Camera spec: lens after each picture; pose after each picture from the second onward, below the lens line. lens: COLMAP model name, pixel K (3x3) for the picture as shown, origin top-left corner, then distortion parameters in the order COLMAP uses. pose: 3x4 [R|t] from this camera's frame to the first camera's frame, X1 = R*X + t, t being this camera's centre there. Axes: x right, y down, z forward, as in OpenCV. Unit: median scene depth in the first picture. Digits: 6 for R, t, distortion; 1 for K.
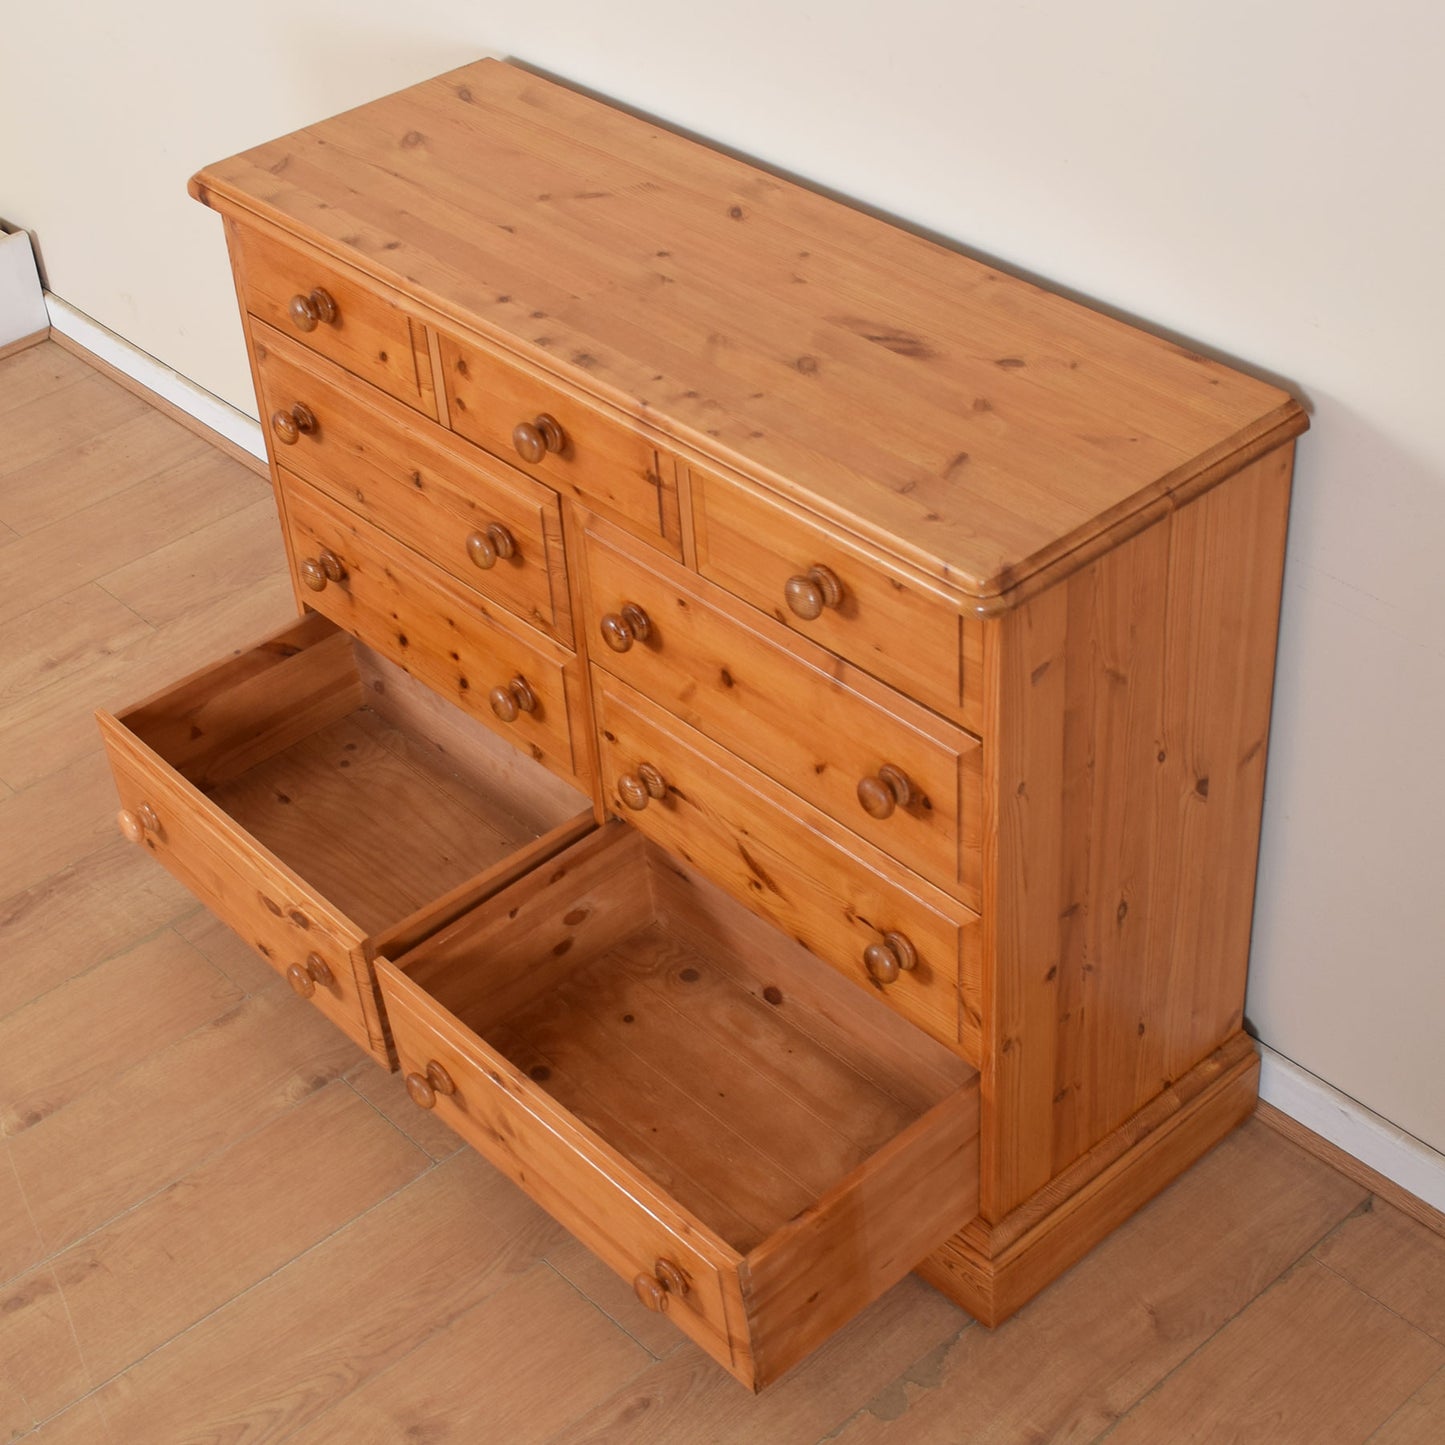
lens RADIAL K [[2501.9, 0, 744.5], [0, 2501.9, 702.9], [0, 0, 1]] dist [-0.068469, 0.000000]
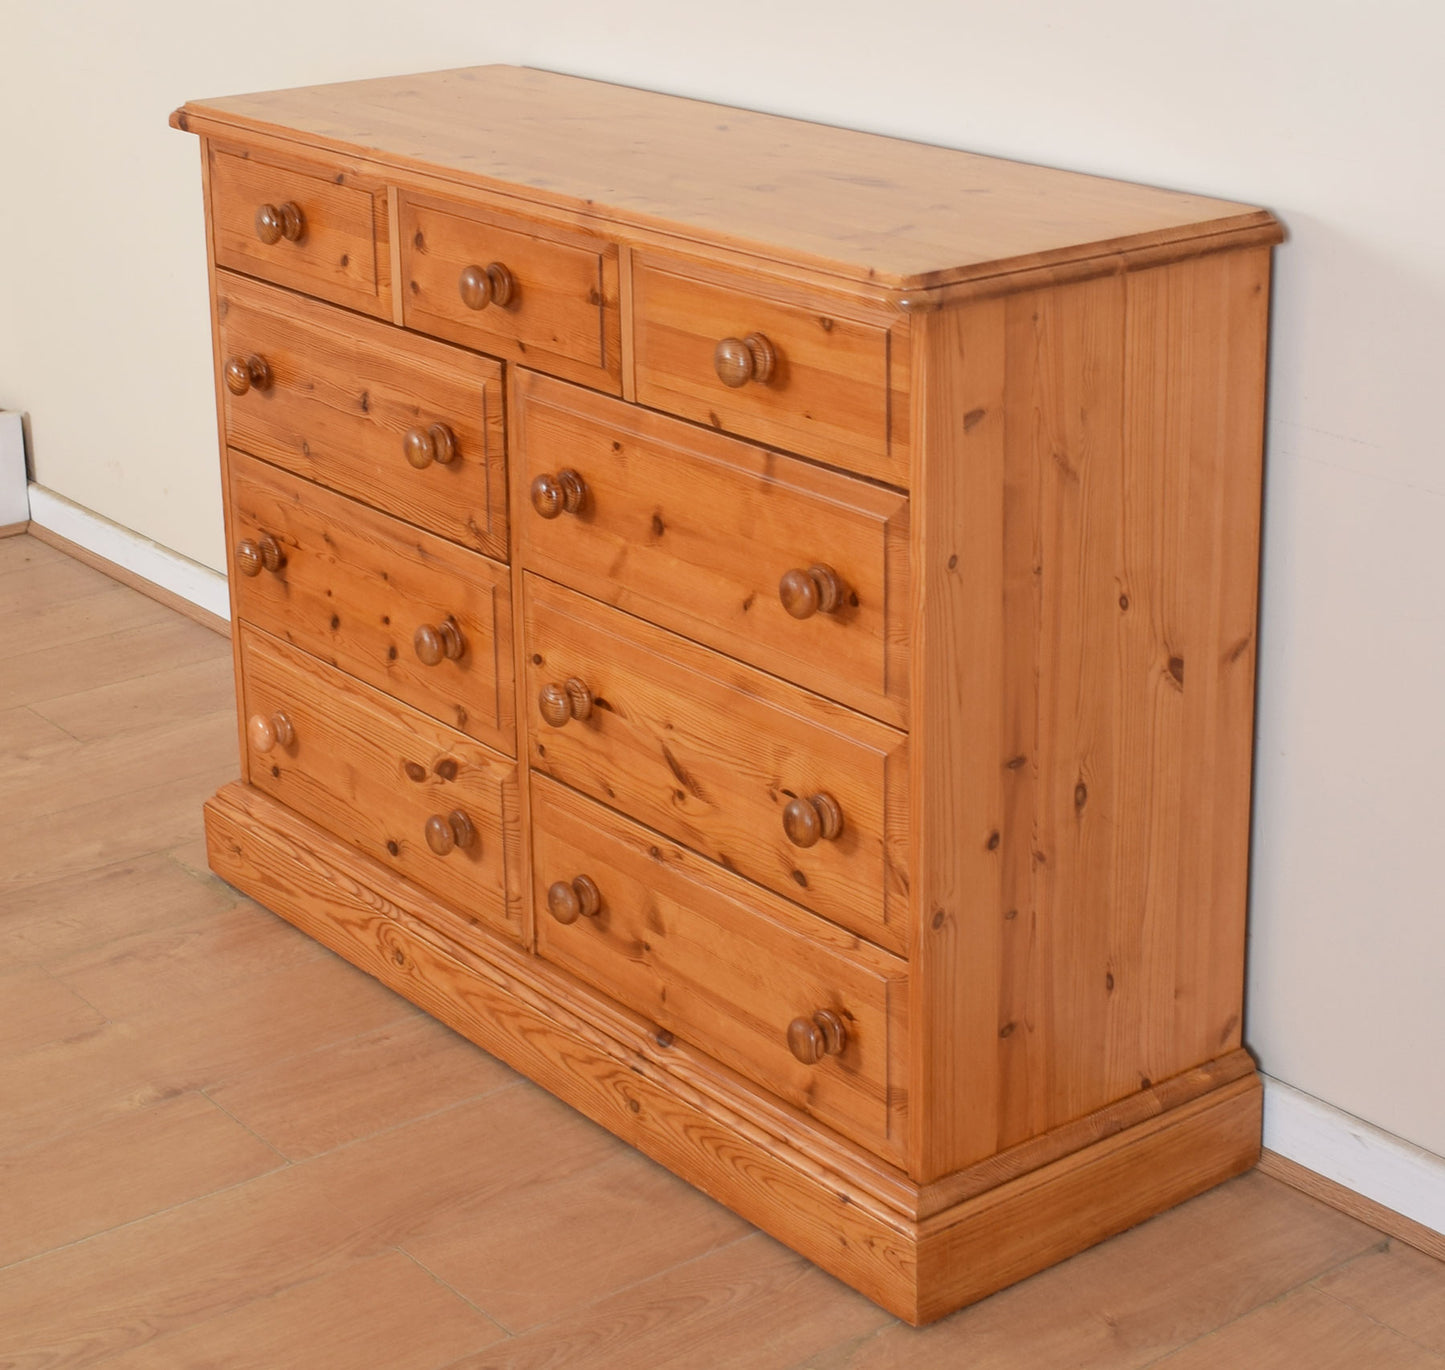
lens RADIAL K [[2930.5, 0, 805.5], [0, 2930.5, 482.8], [0, 0, 1]] dist [-0.063179, 0.000000]
pose [[0.997292, 0.060069, -0.042426, 0.086845], [-0.071180, 0.933449, -0.351576, 0.333324], [0.018484, 0.353644, 0.935198, -0.008490]]
